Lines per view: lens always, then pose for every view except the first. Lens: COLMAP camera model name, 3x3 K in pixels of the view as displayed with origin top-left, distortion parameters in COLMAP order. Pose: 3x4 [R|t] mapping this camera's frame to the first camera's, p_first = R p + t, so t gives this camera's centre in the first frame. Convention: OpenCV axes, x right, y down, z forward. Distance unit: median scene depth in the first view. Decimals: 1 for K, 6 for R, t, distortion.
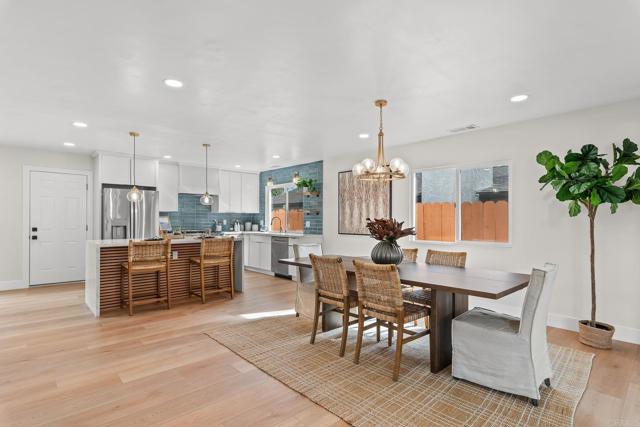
lens RADIAL K [[325.2, 0, 320.4], [0, 325.2, 216.2], [0, 0, 1]] dist [-0.002605, 0.000302]
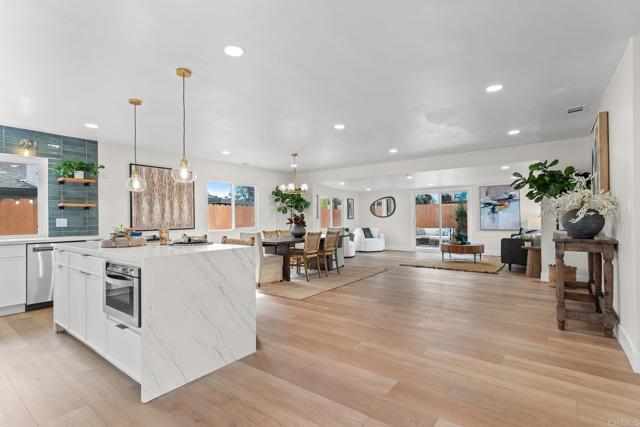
lens RADIAL K [[307.7, 0, 320.3], [0, 307.7, 215.6], [0, 0, 1]] dist [0.000041, 0.000014]
pose [[-0.176421, 0.005478, 0.984300, -0.958123], [0.001033, 0.999985, -0.005380, 0.016971], [-0.984314, 0.000068, -0.176424, 0.687046]]
